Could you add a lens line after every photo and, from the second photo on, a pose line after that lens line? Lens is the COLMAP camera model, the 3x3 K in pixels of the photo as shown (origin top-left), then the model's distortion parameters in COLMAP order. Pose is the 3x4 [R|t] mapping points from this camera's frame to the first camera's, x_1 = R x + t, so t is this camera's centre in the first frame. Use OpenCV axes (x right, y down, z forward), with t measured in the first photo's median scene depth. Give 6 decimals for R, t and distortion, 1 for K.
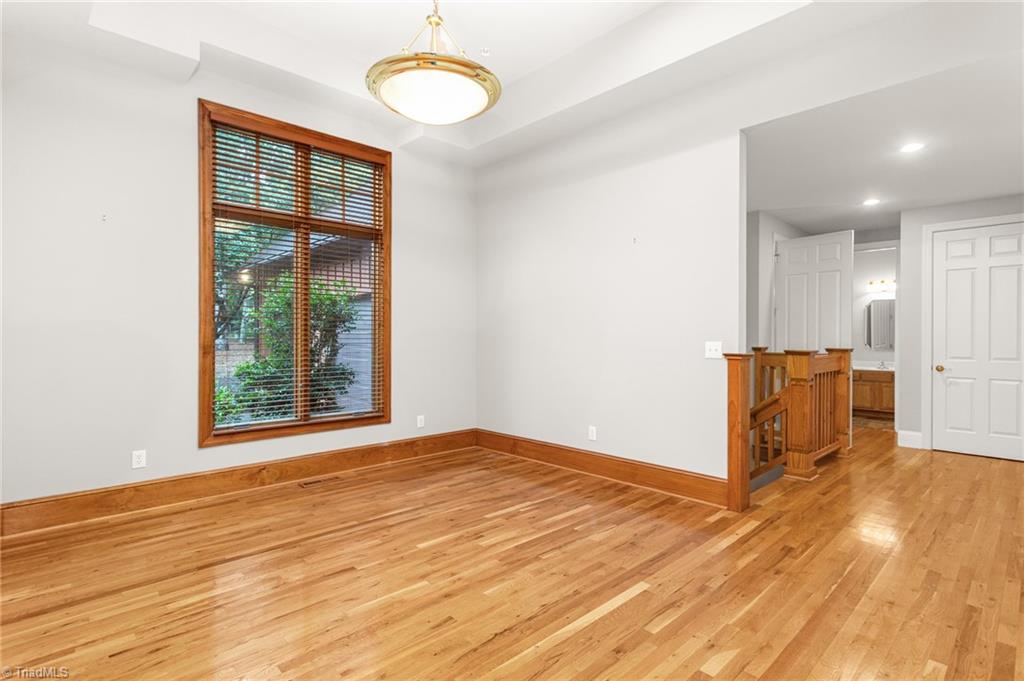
lens RADIAL K [[491.7, 0, 517.8], [0, 491.7, 338.4], [0, 0, 1]] dist [-0.000135, 0.000307]
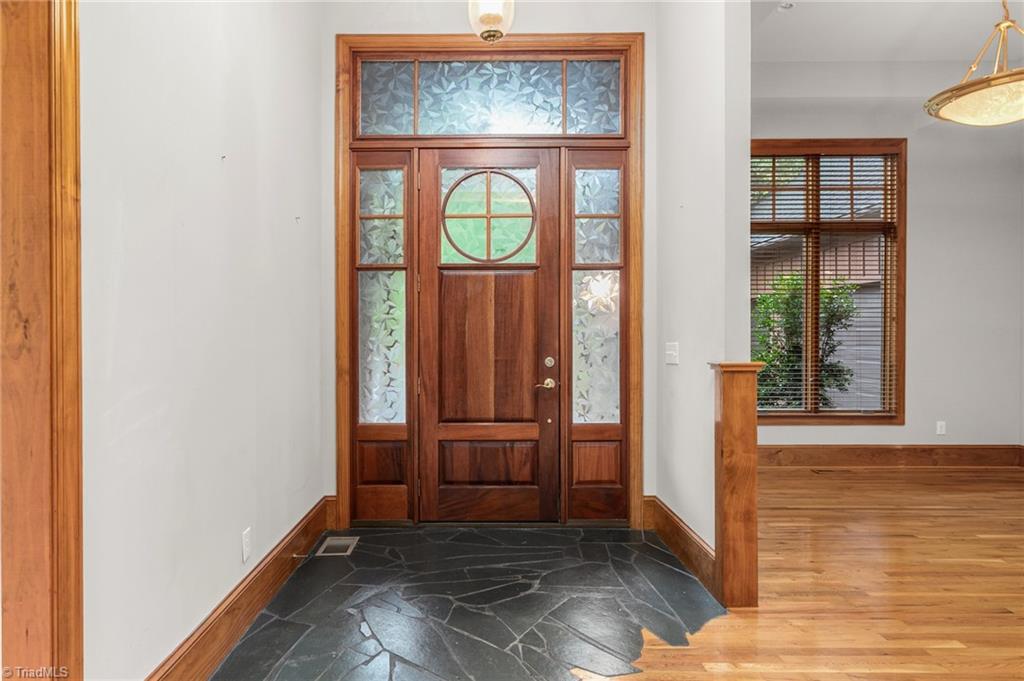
lens RADIAL K [[589.0, 0, 487.5], [0, 589.0, 340.0], [0, 0, 1]] dist [0.000393, 0.000570]
pose [[0.724499, 0.005430, -0.689254, -0.072795], [0.000817, 0.999962, 0.008737, -0.003076], [0.689275, -0.006893, 0.724467, -0.461671]]
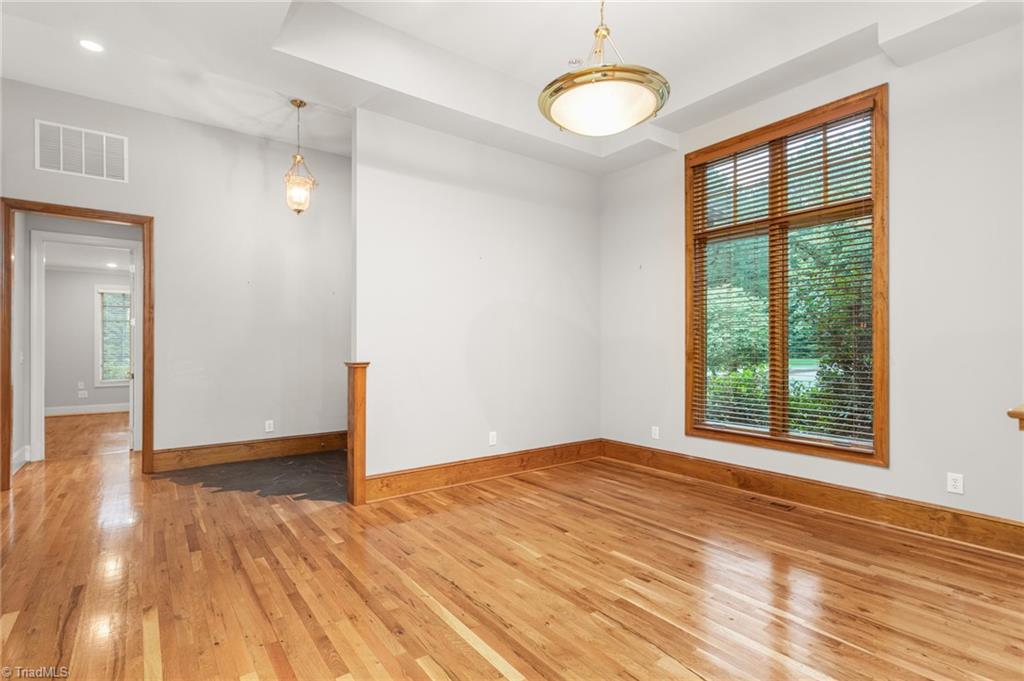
lens RADIAL K [[504.5, 0, 510.8], [0, 504.5, 346.3], [0, 0, 1]] dist [-0.001129, -0.000425]
pose [[-0.115067, -0.001370, -0.993357, 0.638991], [-0.001761, 0.999998, -0.001176, 0.000127], [0.993356, 0.001615, -0.115070, 0.677713]]
